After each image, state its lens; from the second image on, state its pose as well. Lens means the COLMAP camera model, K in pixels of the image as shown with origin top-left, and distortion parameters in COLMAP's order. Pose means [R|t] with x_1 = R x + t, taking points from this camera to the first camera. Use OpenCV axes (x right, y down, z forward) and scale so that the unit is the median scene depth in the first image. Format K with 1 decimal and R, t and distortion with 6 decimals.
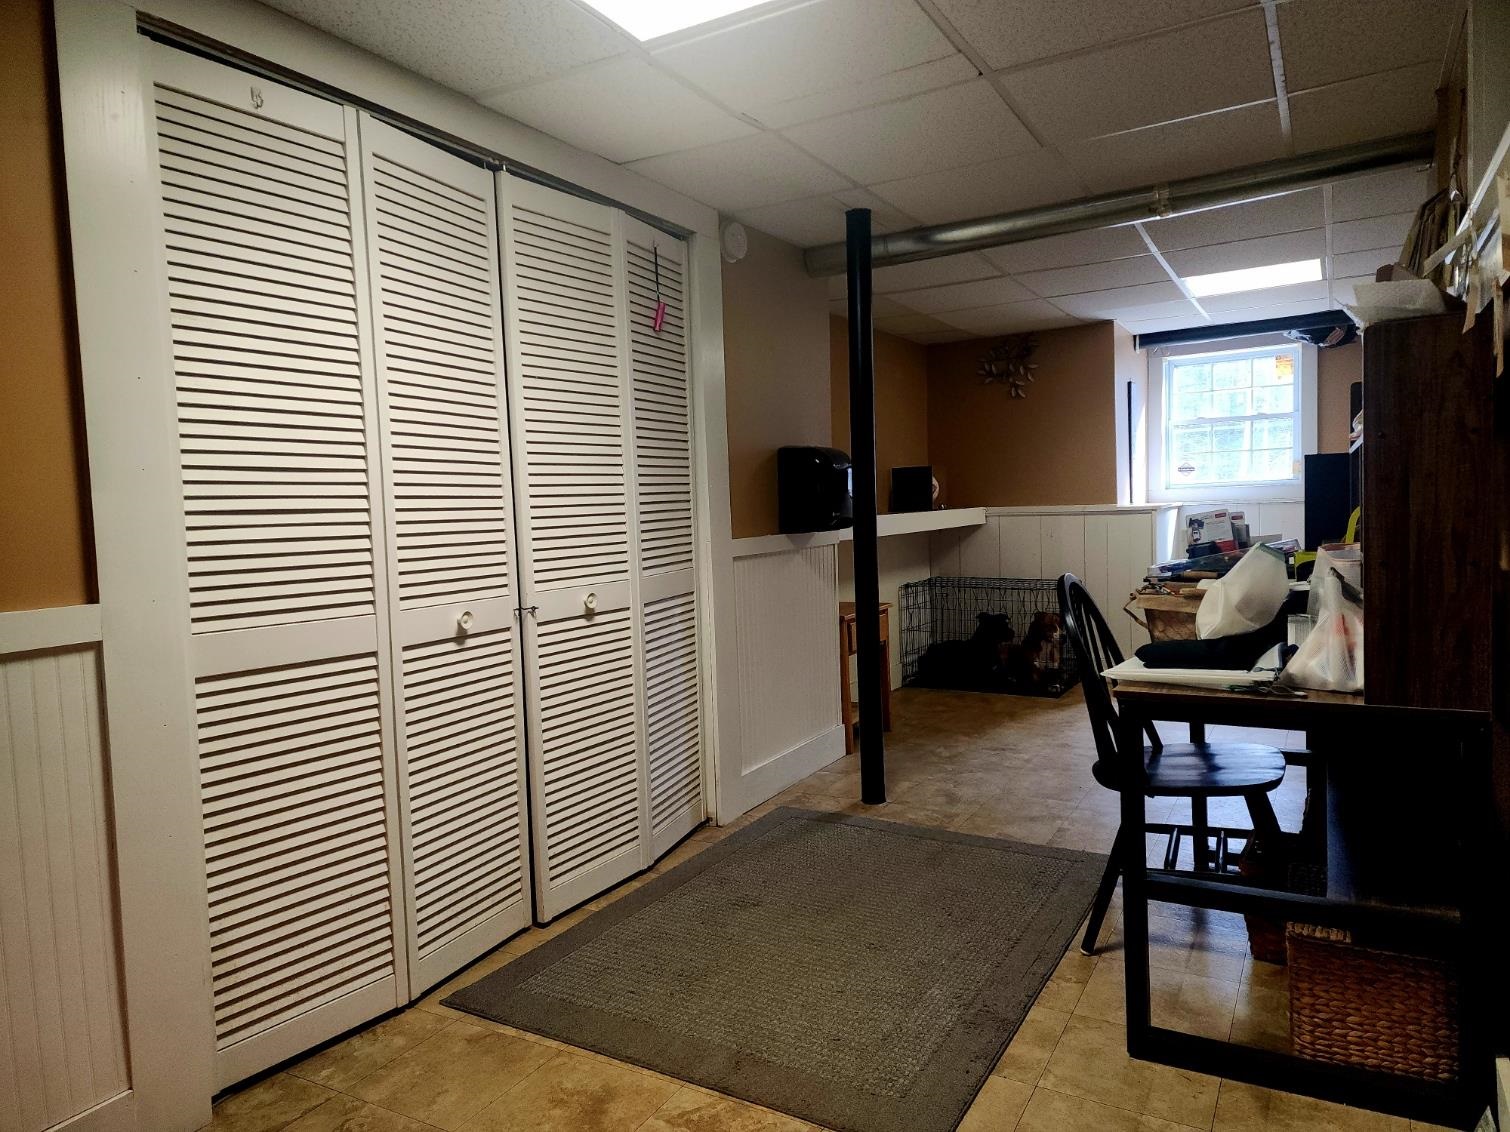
lens RADIAL K [[988.0, 0, 753.5], [0, 988.0, 568.1], [0, 0, 1]] dist [-0.052982, -0.015148]
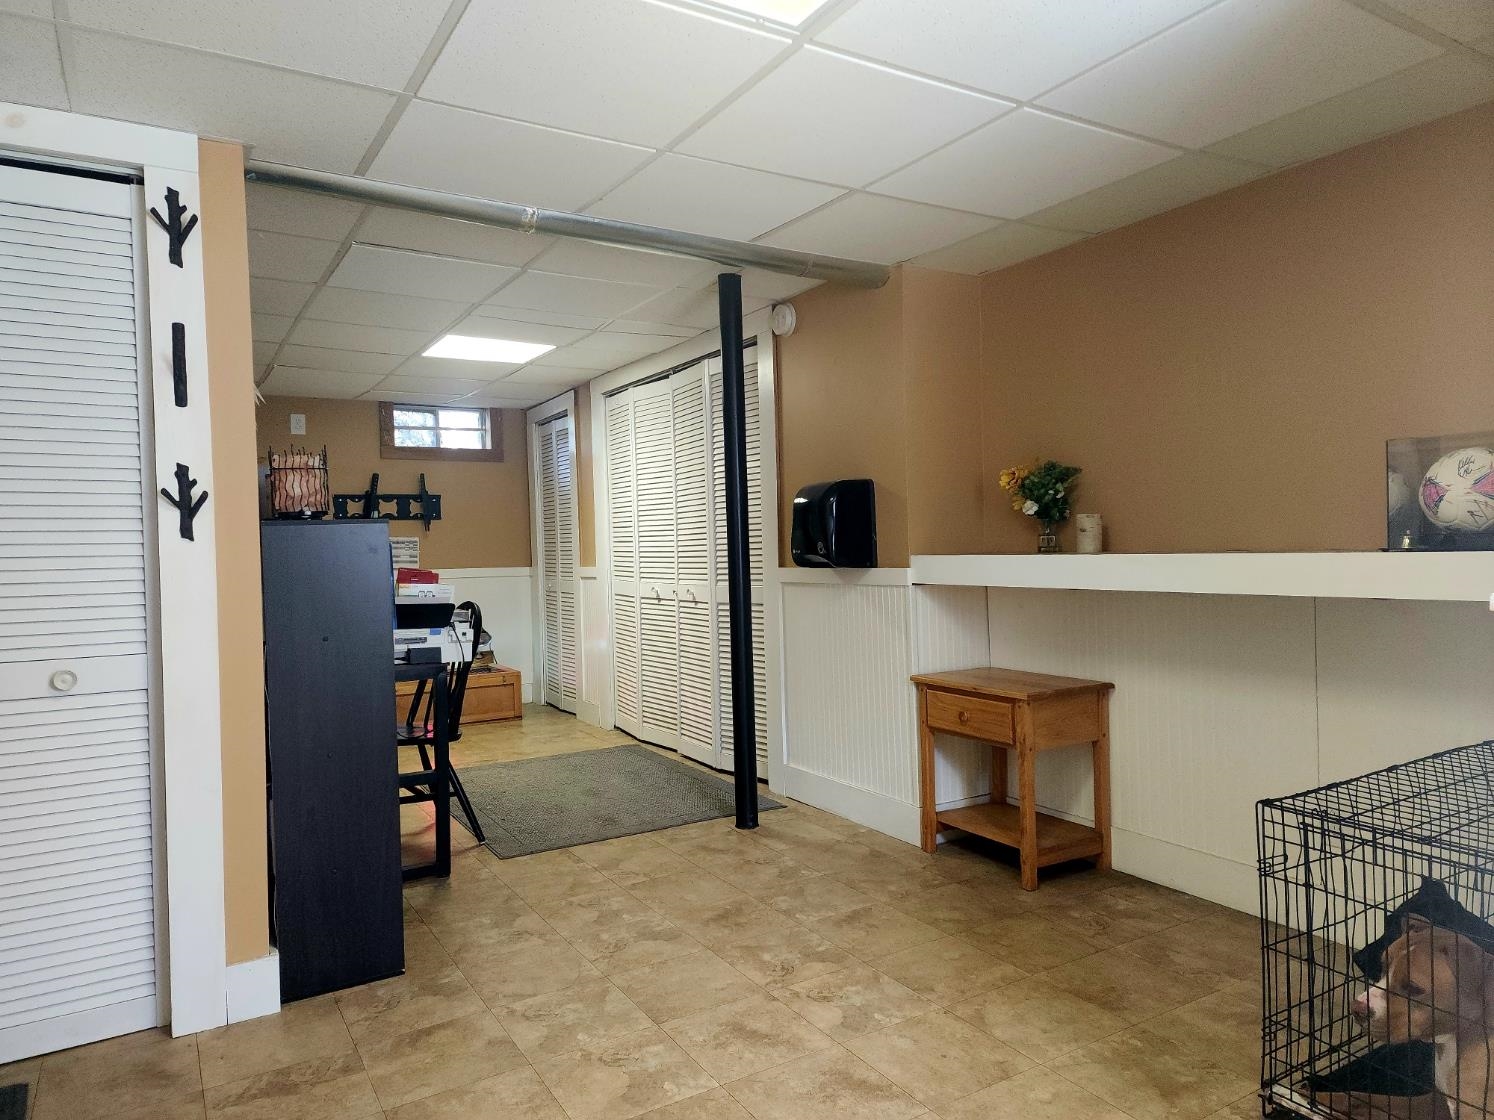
lens RADIAL K [[977.5, 0, 747.4], [0, 977.5, 556.1], [0, 0, 1]] dist [-0.052982, -0.015148]
pose [[-0.491892, 0.058080, -0.868717, 1.043529], [-0.012317, 0.997208, 0.073645, -0.131505], [0.870569, 0.046926, -0.489803, 1.546887]]
